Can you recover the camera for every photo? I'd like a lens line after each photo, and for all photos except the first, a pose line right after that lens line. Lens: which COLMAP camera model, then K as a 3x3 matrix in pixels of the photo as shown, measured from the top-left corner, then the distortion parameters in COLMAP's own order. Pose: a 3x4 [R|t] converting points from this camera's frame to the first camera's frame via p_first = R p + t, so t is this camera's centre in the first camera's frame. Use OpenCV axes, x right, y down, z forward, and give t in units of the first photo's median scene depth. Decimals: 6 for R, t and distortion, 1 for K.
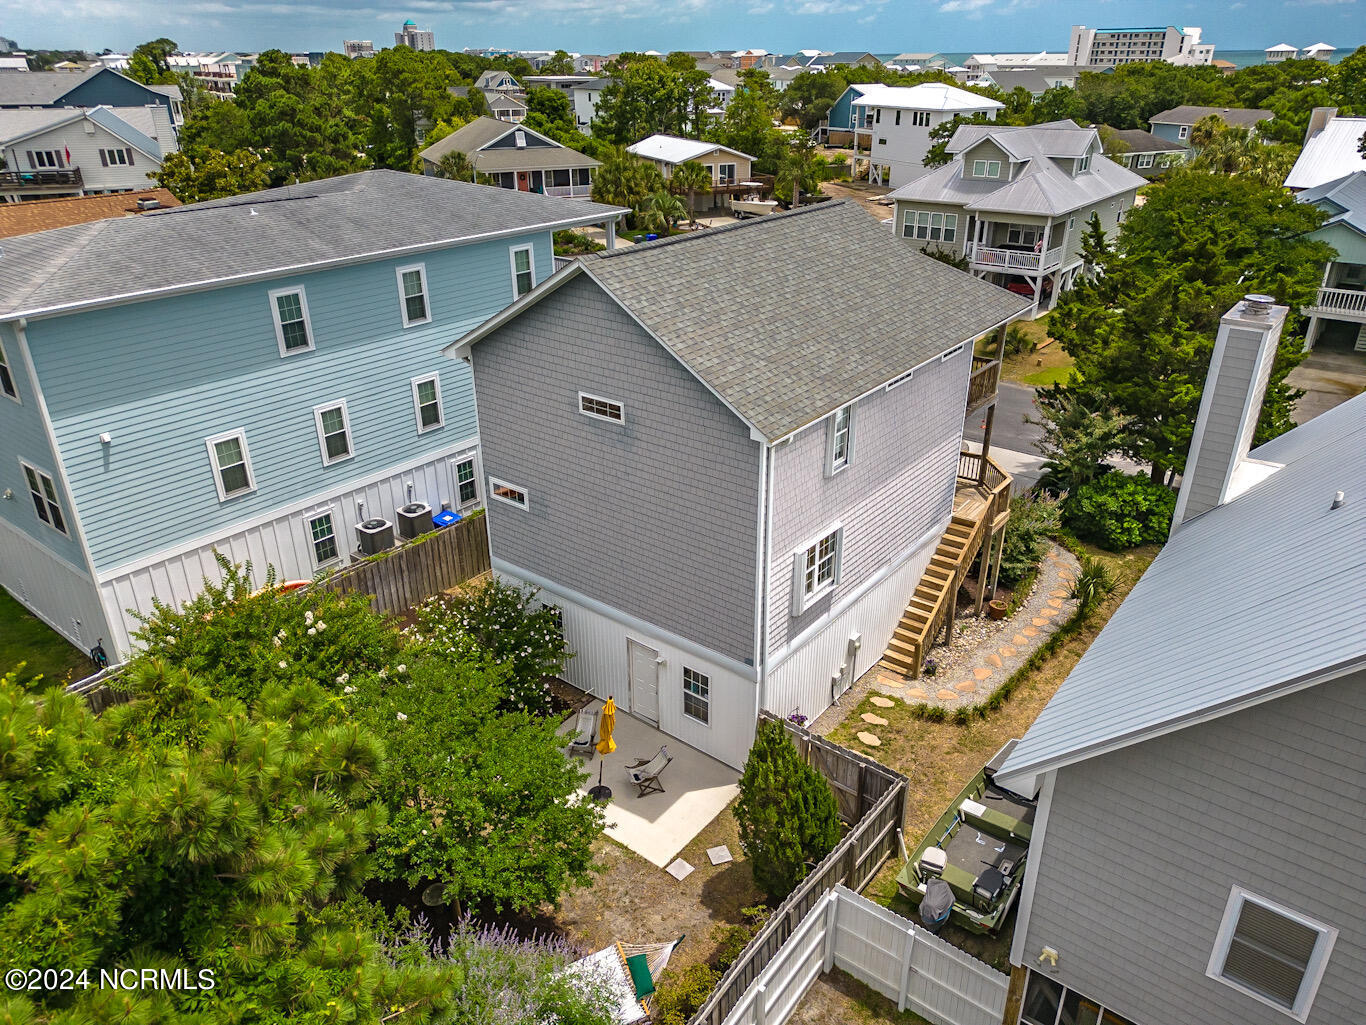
lens RADIAL K [[962.8, 0, 683.0], [0, 962.8, 512.5], [0, 0, 1]] dist [0.090300, -0.094346]
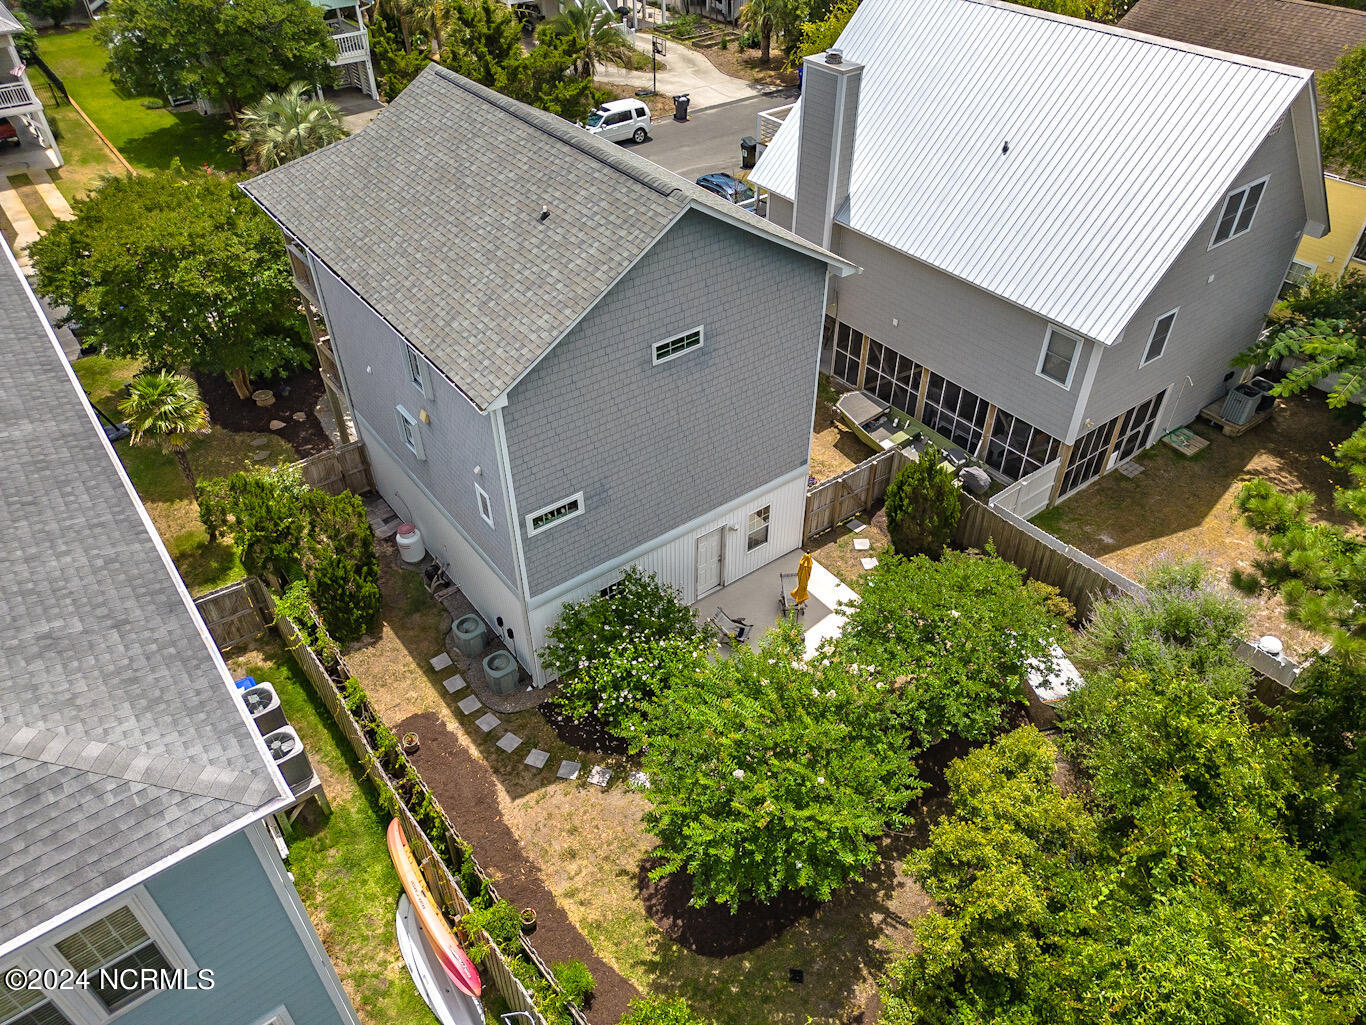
lens RADIAL K [[962.8, 0, 683.0], [0, 962.8, 512.5], [0, 0, 1]] dist [0.090300, -0.094346]
pose [[0.247174, -0.611821, 0.751385, -0.793660], [0.410492, 0.768541, 0.490756, -0.393468], [-0.877725, 0.187136, 0.441112, 0.527205]]
